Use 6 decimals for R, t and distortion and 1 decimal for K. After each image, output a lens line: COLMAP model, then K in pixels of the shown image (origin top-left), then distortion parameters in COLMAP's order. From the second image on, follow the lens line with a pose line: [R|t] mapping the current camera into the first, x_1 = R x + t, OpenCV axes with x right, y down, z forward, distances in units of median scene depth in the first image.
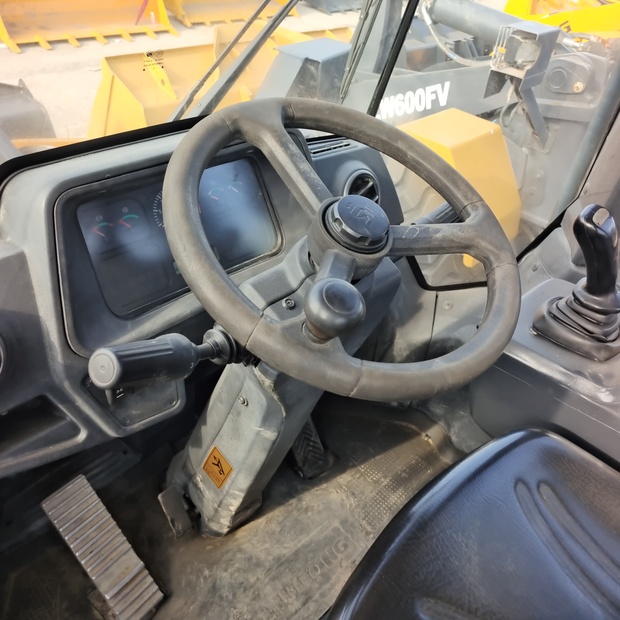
lens RADIAL K [[563.8, 0, 319.4], [0, 563.8, 309.2], [0, 0, 1]] dist [0.013330, 0.012206]
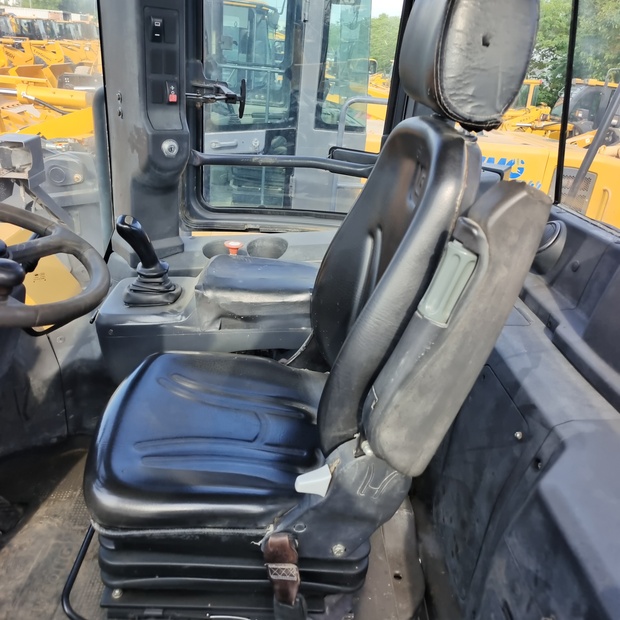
lens RADIAL K [[573.6, 0, 313.1], [0, 573.6, 314.6], [0, 0, 1]] dist [0.030090, 0.013476]
pose [[0.685448, -0.355443, 0.635470, -0.180853], [0.456025, 0.889948, 0.005892, 0.191599], [-0.567629, 0.285751, 0.772103, -0.313911]]
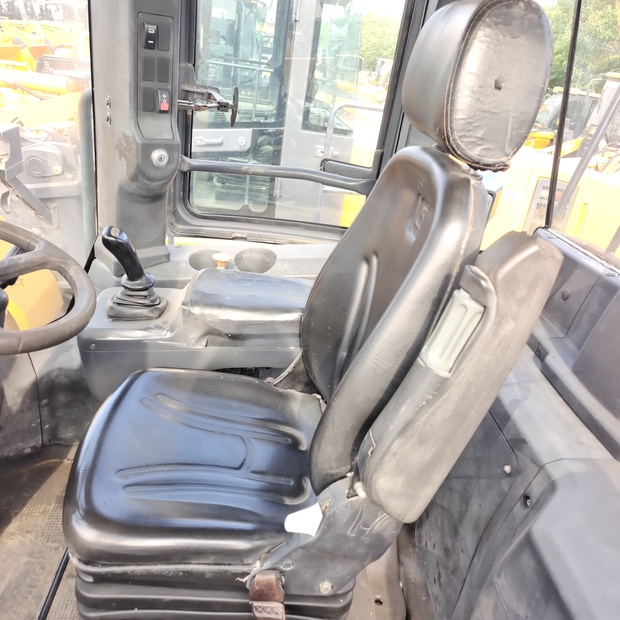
lens RADIAL K [[573.6, 0, 313.1], [0, 573.6, 314.6], [0, 0, 1]] dist [0.030090, 0.013476]
pose [[0.670761, -0.340069, 0.659115, -0.168542], [0.425769, 0.904221, 0.033239, 0.139878], [-0.607290, 0.258335, 0.751307, -0.300204]]
